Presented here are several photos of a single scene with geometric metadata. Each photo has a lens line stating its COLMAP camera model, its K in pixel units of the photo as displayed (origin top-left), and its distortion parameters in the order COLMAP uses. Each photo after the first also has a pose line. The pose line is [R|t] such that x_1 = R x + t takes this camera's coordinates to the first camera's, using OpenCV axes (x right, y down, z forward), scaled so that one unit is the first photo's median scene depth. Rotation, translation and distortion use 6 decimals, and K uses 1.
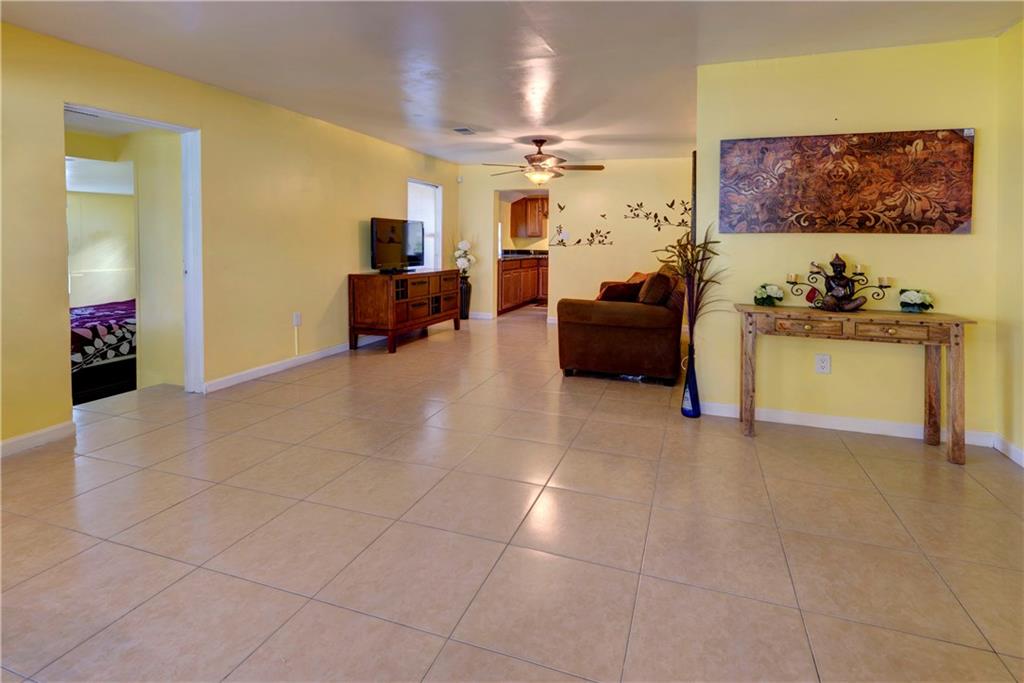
lens RADIAL K [[523.4, 0, 511.6], [0, 523.4, 284.2], [0, 0, 1]] dist [0.000269, -0.023559]
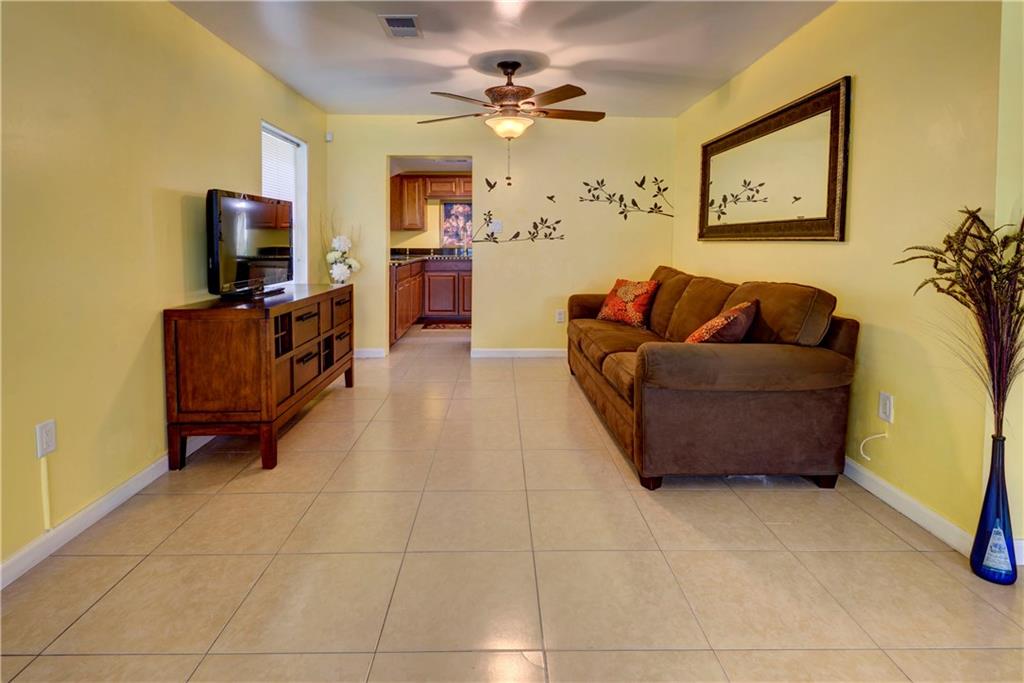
lens RADIAL K [[574.8, 0, 487.9], [0, 574.8, 279.6], [0, 0, 1]] dist [0.016045, -0.003077]
pose [[0.950854, -0.032708, 0.307907, -0.180529], [0.034783, 0.999394, -0.001252, -0.032135], [-0.307680, 0.011900, 0.951416, 0.396182]]
